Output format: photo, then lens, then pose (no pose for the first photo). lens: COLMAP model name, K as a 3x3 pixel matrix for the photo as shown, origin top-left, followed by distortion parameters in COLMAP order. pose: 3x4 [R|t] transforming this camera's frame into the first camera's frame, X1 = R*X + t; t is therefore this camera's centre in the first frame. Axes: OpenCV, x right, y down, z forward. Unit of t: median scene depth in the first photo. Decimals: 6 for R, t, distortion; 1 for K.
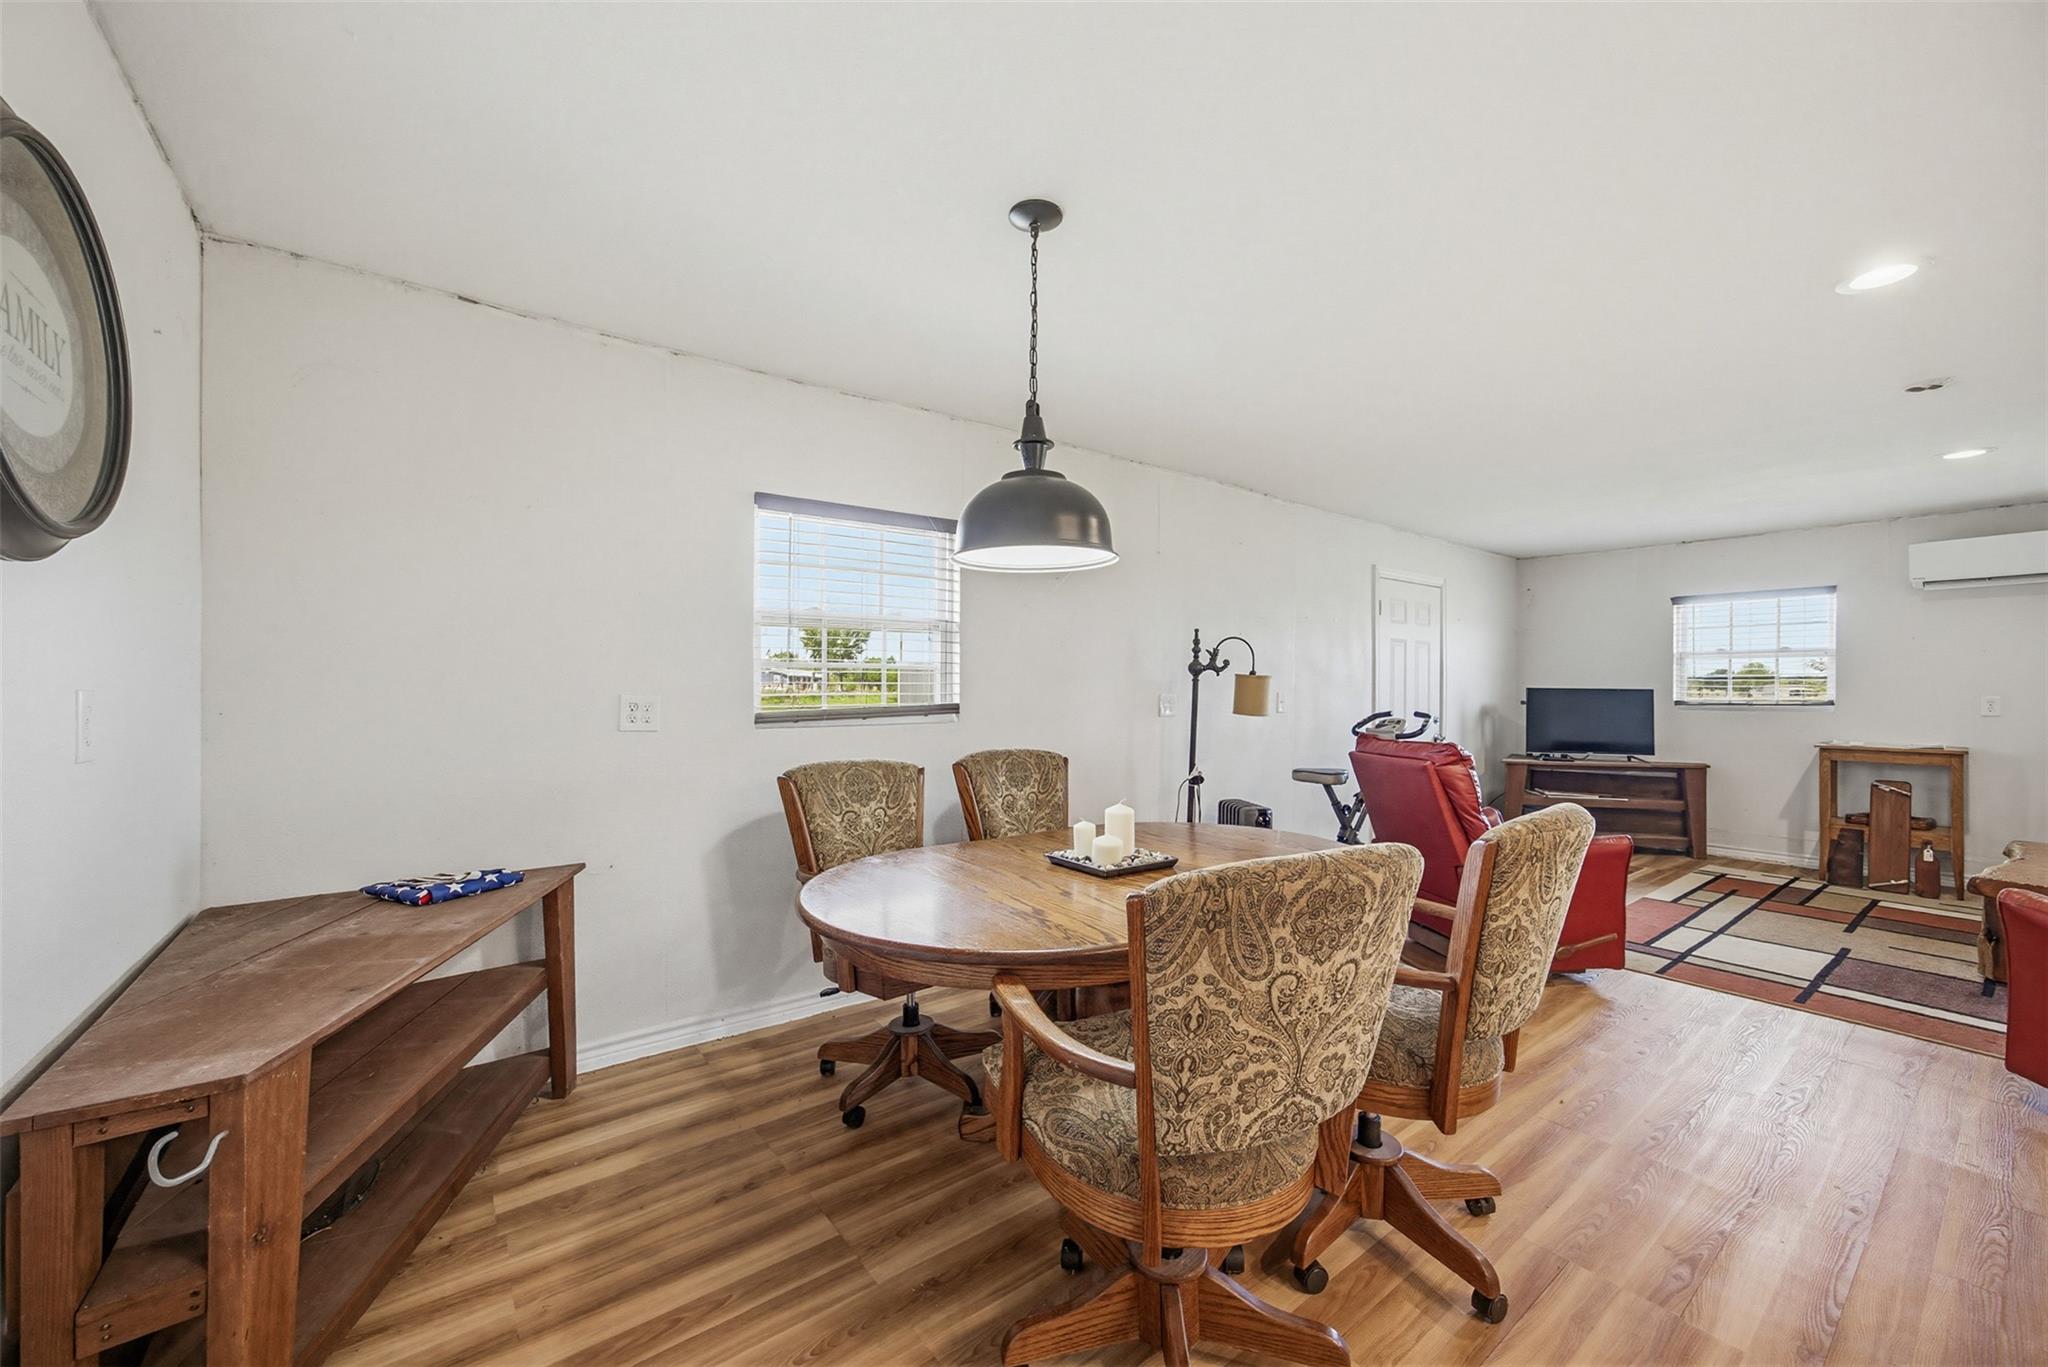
lens RADIAL K [[789.1, 0, 1024.0], [0, 789.1, 683.5], [0, 0, 1]] dist [-0.012304, 0.000159]
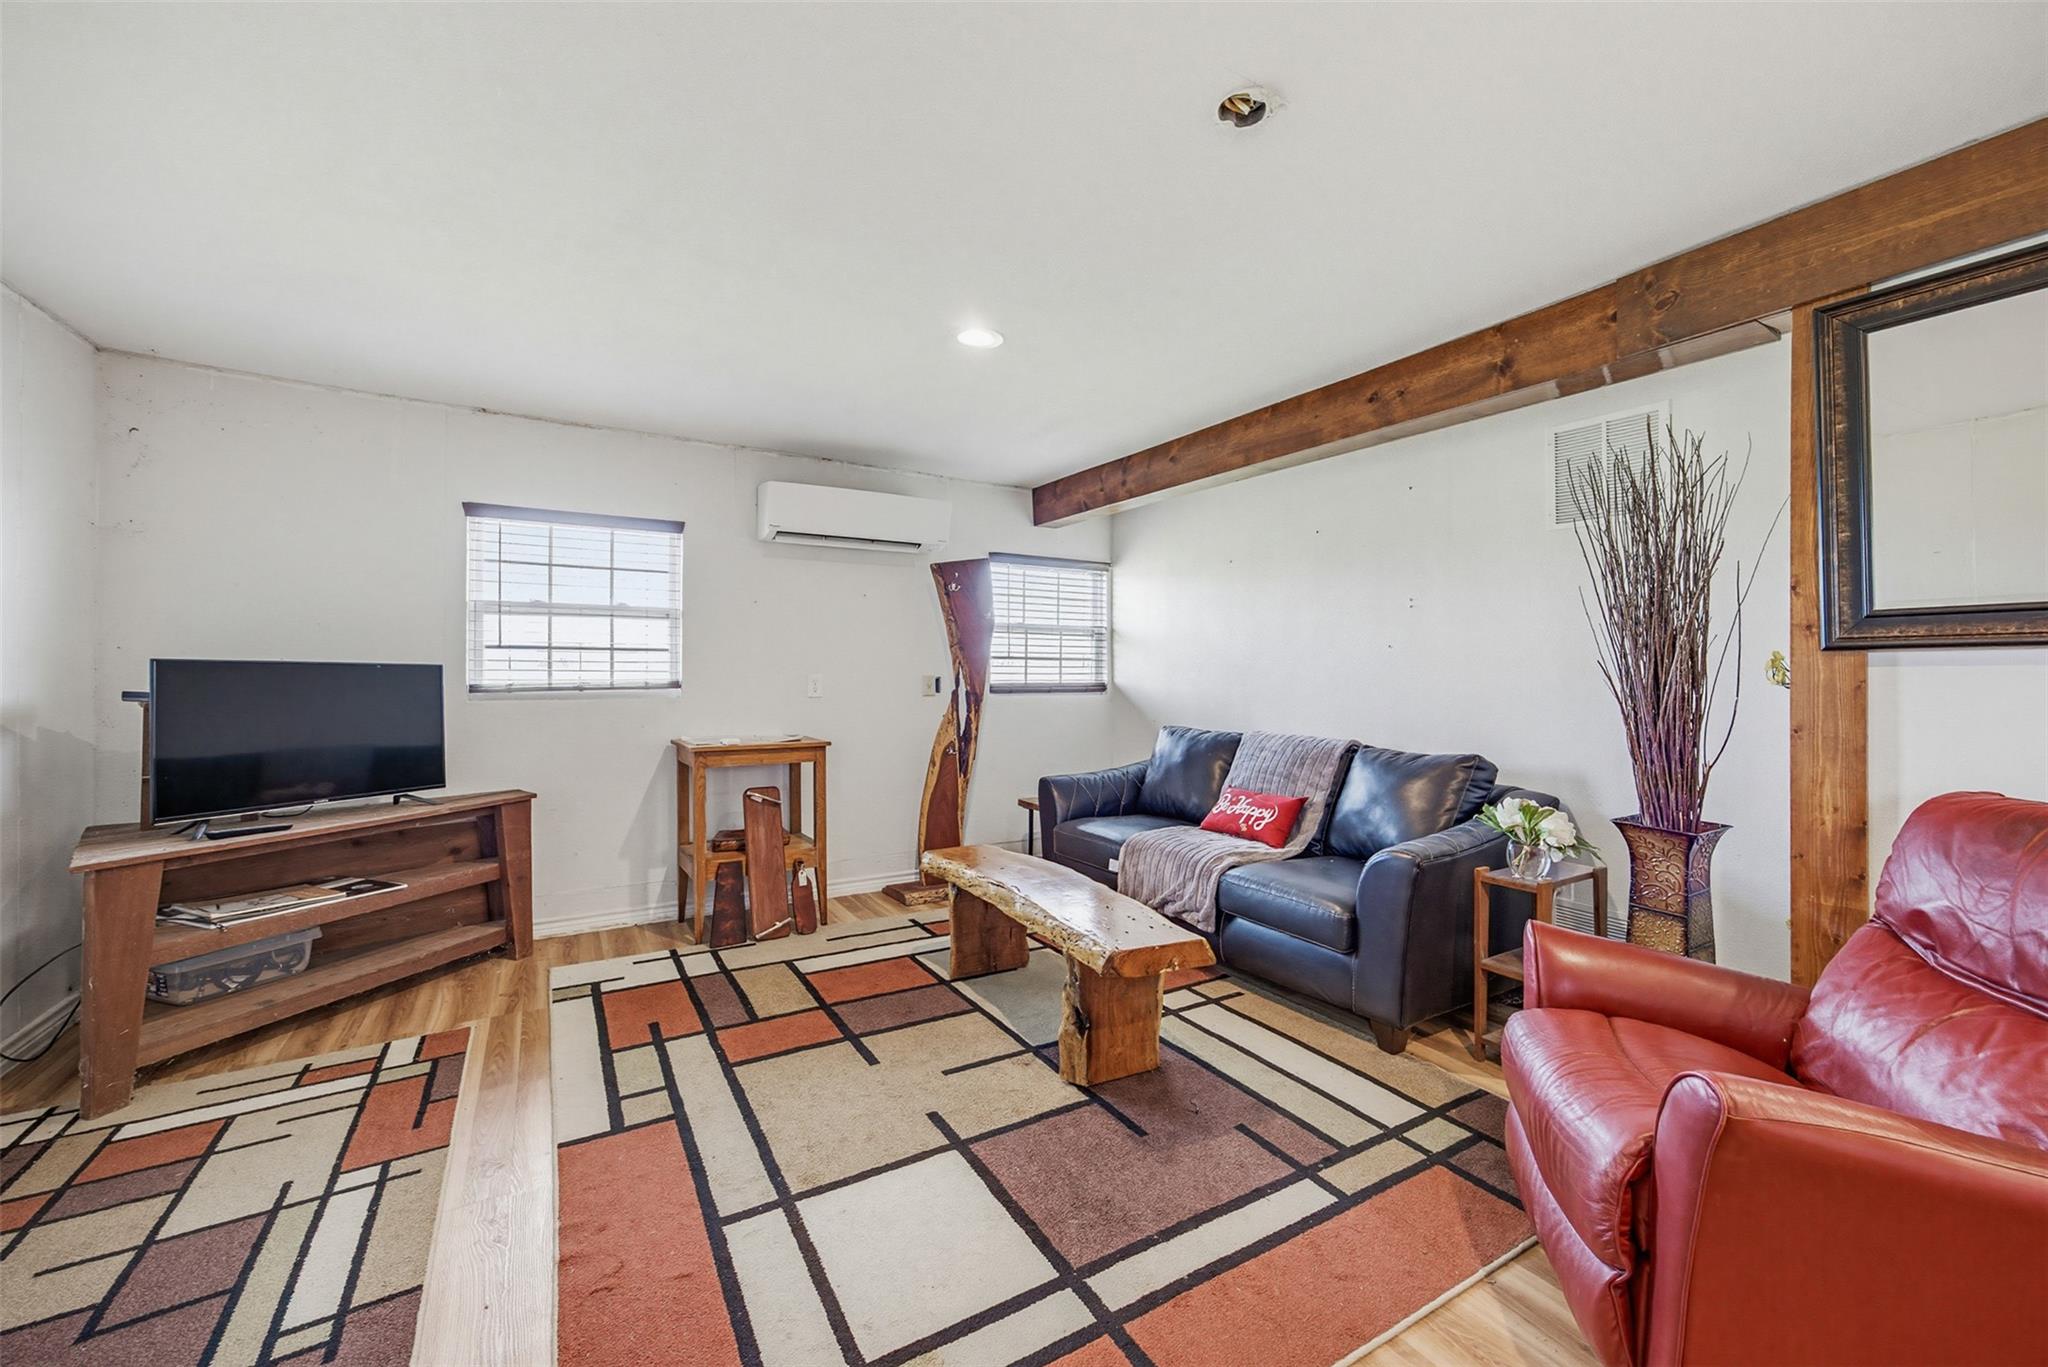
lens RADIAL K [[809.0, 0, 1037.3], [0, 809.0, 648.8], [0, 0, 1]] dist [-0.028055, 0.011587]
pose [[0.090521, 0.027872, 0.995504, 0.323330], [-0.003035, 0.999611, -0.027711, 0.011864], [-0.995890, -0.000513, 0.090570, 0.597168]]
